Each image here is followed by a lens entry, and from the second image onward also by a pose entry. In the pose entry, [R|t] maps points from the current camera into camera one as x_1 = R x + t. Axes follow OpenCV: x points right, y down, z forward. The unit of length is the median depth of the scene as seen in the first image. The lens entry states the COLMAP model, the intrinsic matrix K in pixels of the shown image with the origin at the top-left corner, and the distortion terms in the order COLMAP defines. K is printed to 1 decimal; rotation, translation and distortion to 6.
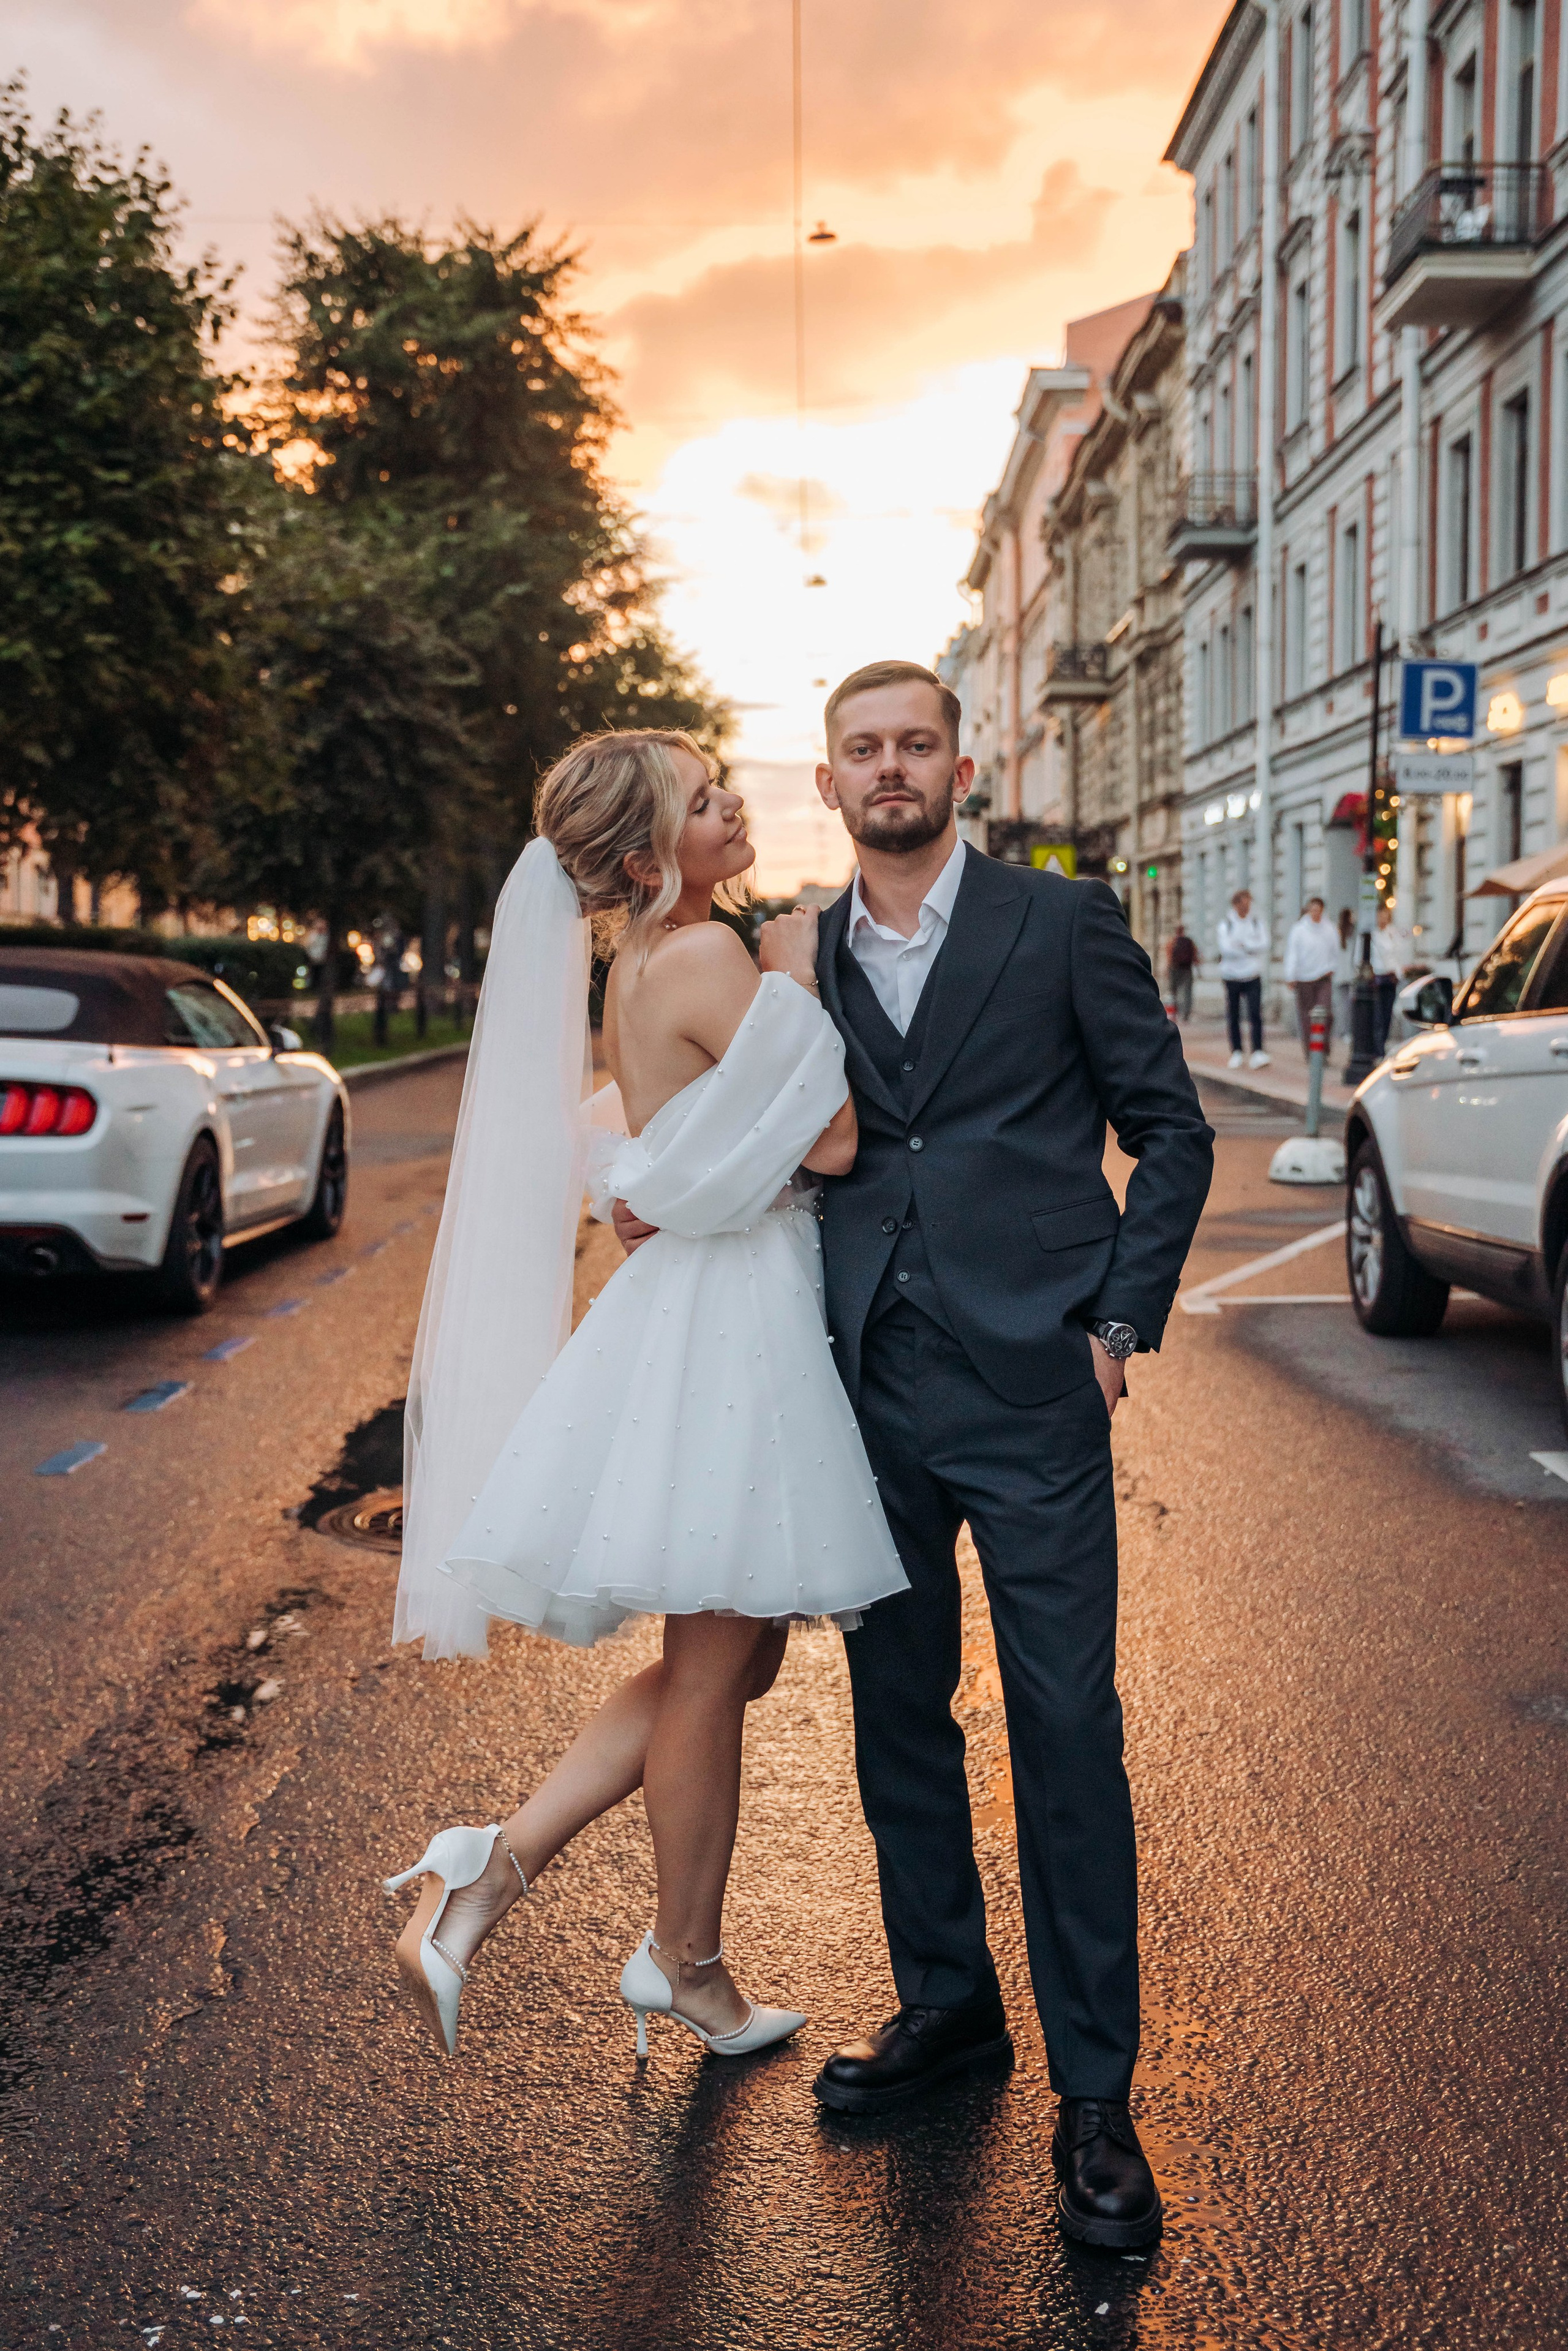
lens RADIAL K [[2909.1, 0, 717.8], [0, 2909.1, 1122.4], [0, 0, 1]] dist [-0.101792, 0.299790]
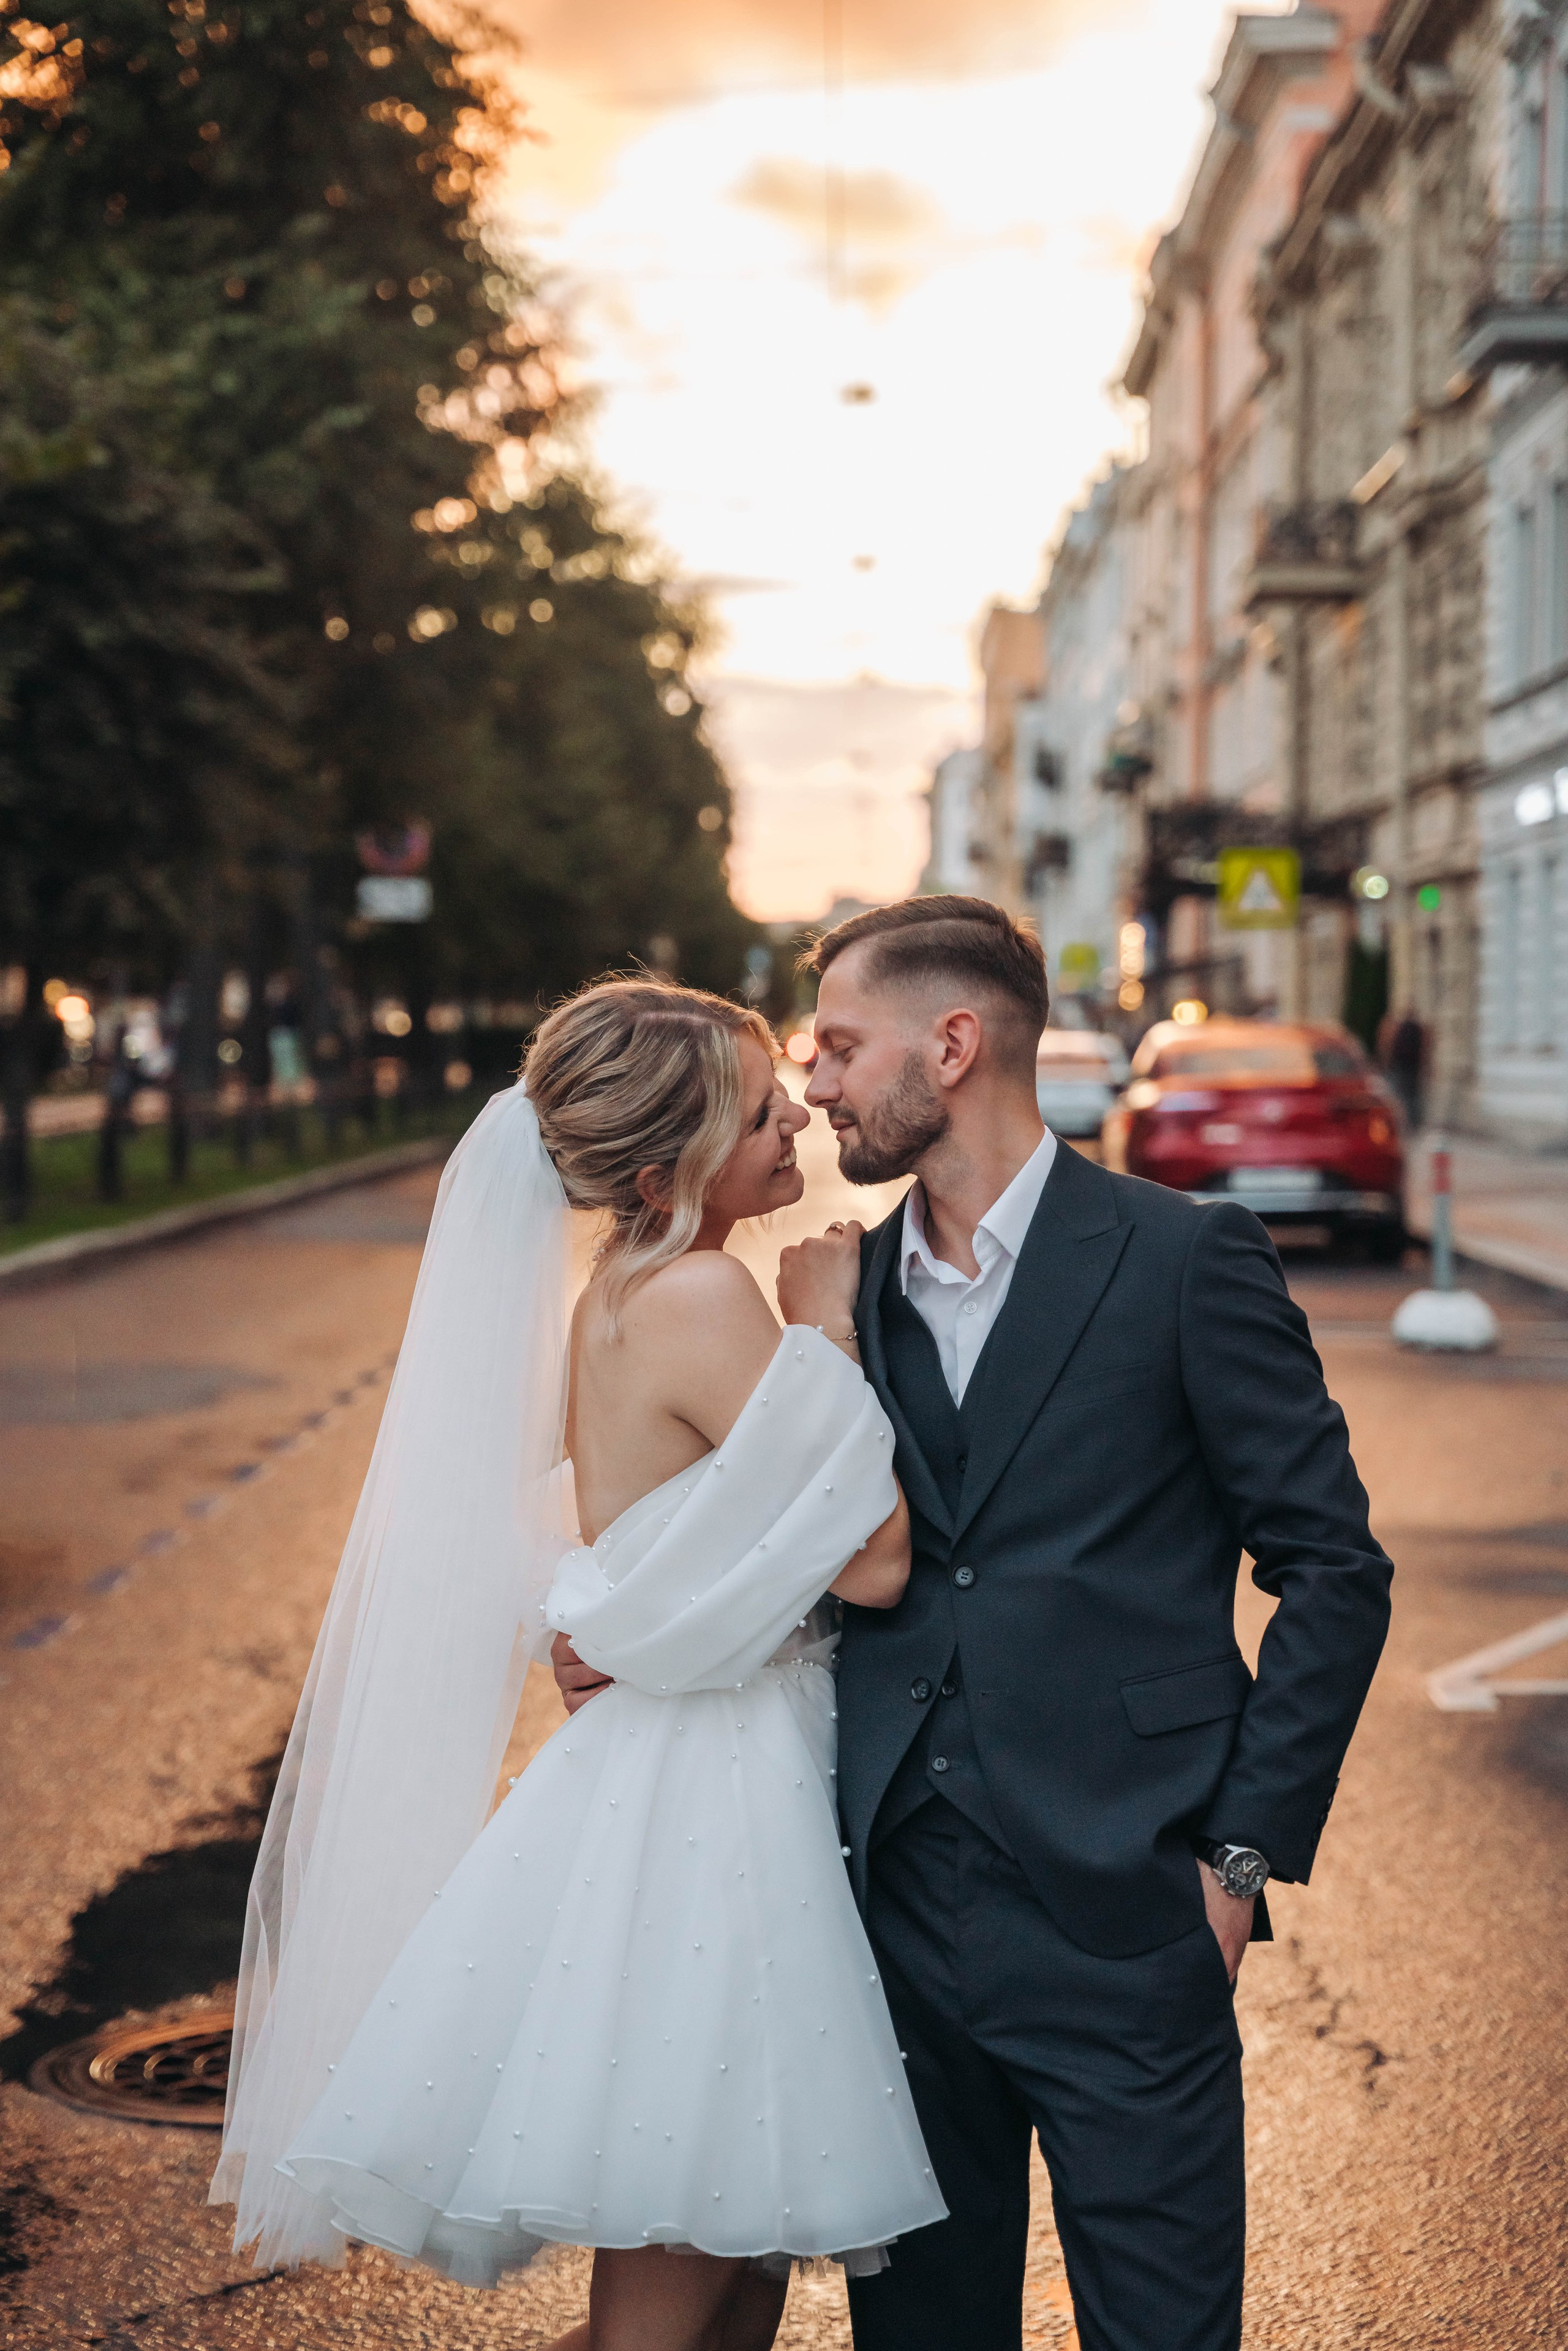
lens RADIAL K [[5262.1, 0, 787.7], [0, 5262.1, 1096.4], [0, 0, 1]] dist [0.251767, 0.984670]
pose [[0.999774, 0.008868, 0.019310, 0.000896], [-0.008322, 0.999569, -0.028140, -0.031726], [-0.019551, 0.027973, 0.999417, -0.124393]]
